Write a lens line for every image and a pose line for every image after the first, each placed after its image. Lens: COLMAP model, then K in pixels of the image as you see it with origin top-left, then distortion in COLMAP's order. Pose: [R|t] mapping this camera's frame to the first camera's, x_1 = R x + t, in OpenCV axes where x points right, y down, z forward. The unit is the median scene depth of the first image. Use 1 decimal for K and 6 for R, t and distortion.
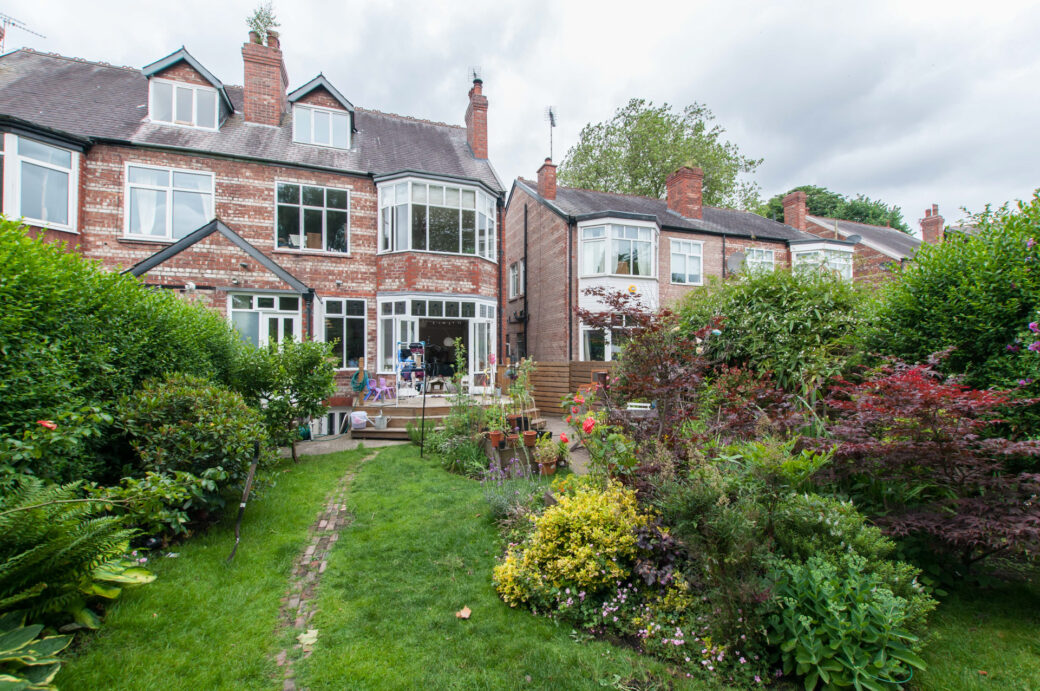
lens RADIAL K [[442.8, 0, 520.0], [0, 442.8, 354.5], [0, 0, 1]] dist [-0.000822, -0.000117]
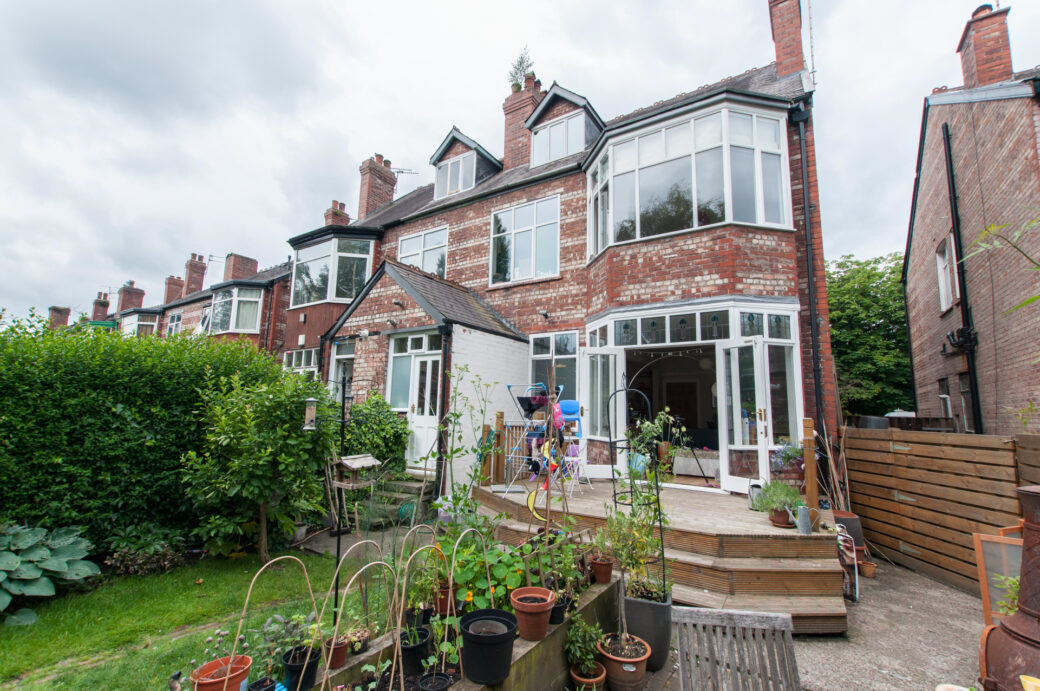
lens RADIAL K [[442.8, 0, 520.0], [0, 442.8, 354.5], [0, 0, 1]] dist [-0.000822, -0.000117]
pose [[0.603590, -0.087471, -0.792482, 0.162799], [-0.018157, 0.992198, -0.123344, 0.003155], [0.797088, 0.088839, 0.597292, 0.512078]]
